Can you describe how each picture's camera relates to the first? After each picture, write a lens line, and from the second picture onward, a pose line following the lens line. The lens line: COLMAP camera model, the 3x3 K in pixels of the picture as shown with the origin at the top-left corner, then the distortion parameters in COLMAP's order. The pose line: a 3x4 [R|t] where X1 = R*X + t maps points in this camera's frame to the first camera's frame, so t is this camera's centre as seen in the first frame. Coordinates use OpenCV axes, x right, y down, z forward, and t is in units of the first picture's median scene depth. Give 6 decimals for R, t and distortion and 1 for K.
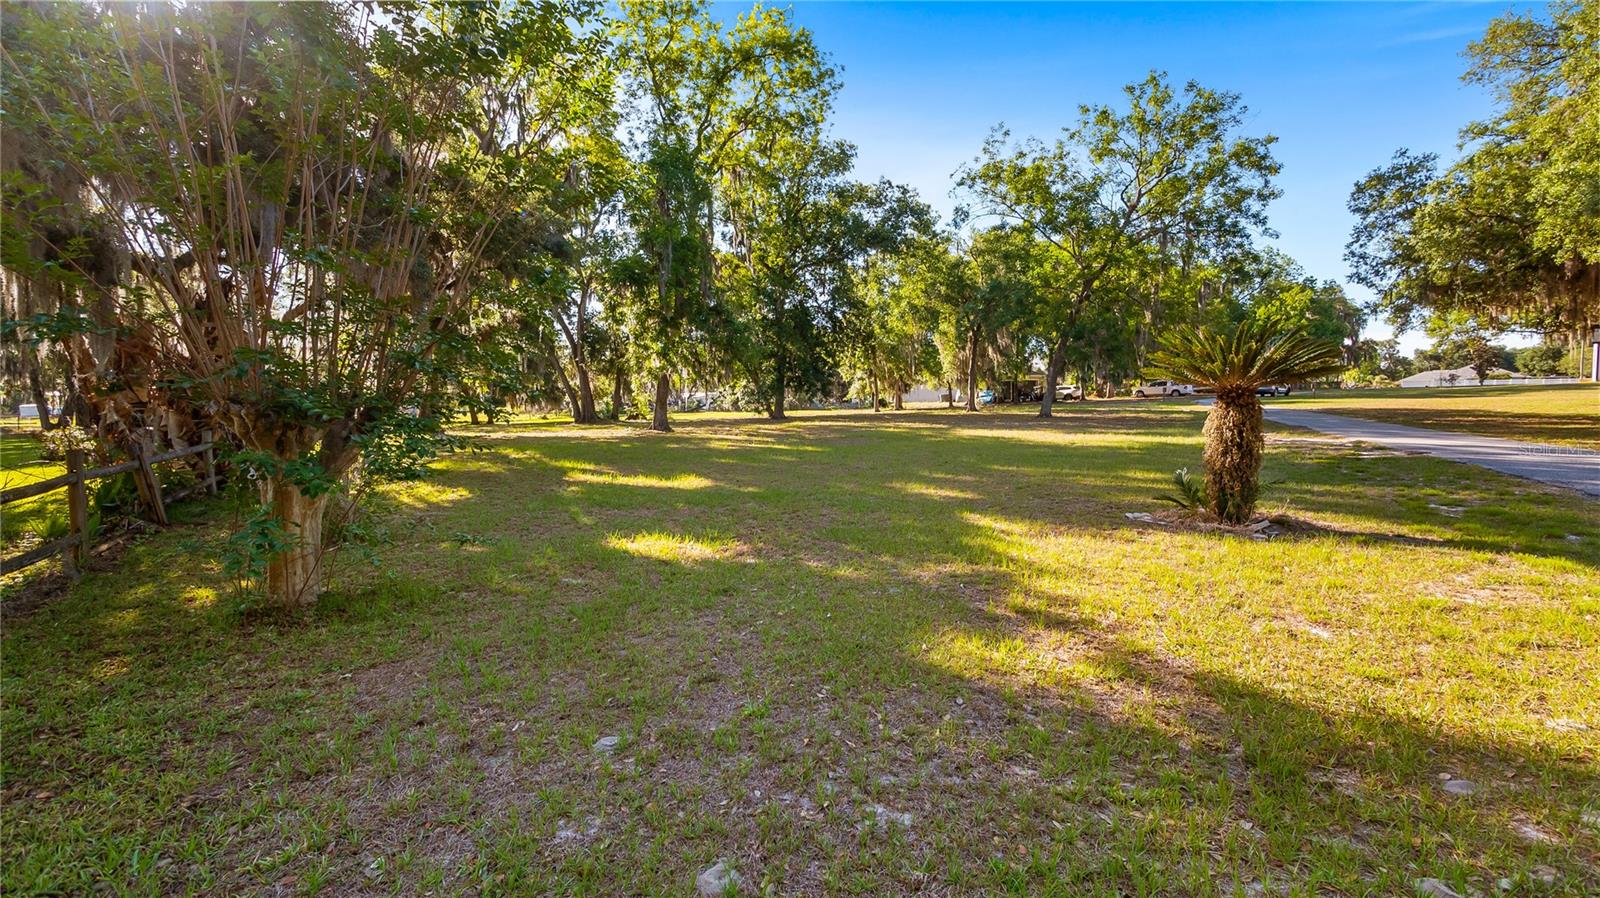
lens RADIAL K [[675.6, 0, 800.0], [0, 675.6, 449.0], [0, 0, 1]] dist [0.001280, 0.000115]
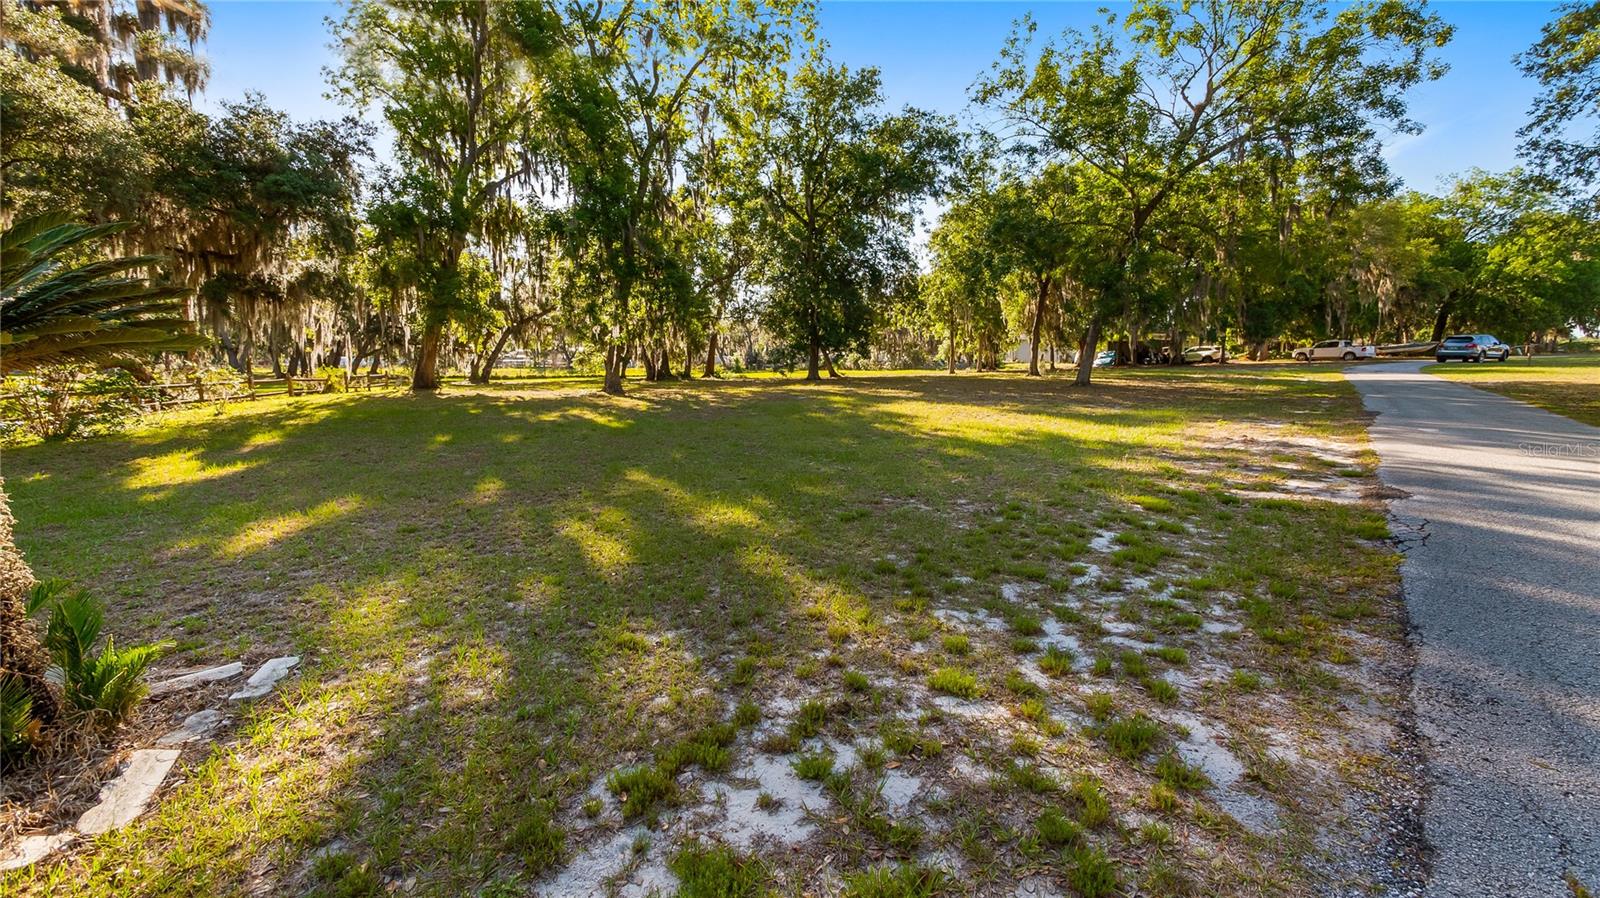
lens RADIAL K [[629.9, 0, 800.0], [0, 629.9, 449.0], [0, 0, 1]] dist [-0.001213, -0.000342]
pose [[0.965104, 0.047244, -0.257571, 0.243503], [-0.028722, 0.996754, 0.075205, -0.018577], [0.260288, -0.065183, 0.963328, 0.173204]]
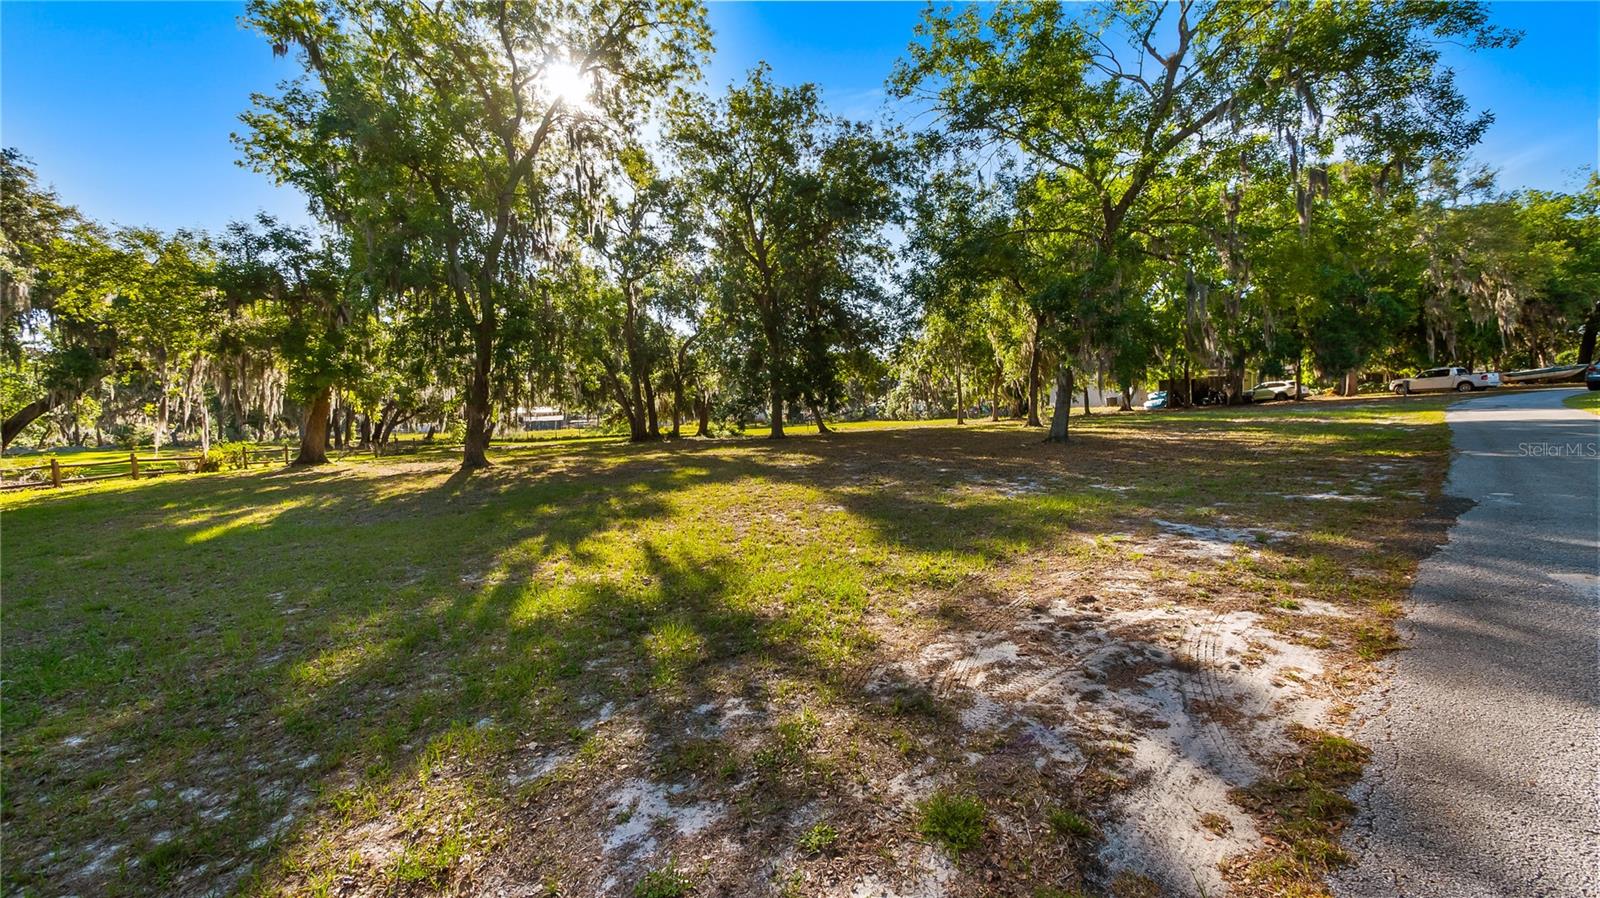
lens RADIAL K [[620.0, 0, 800.0], [0, 620.0, 449.0], [0, 0, 1]] dist [-0.001248, -0.000236]
pose [[0.927638, 0.000028, -0.373480, 0.372086], [-0.000996, 0.999997, -0.002400, -0.039882], [0.373478, 0.002598, 0.927635, 0.395328]]
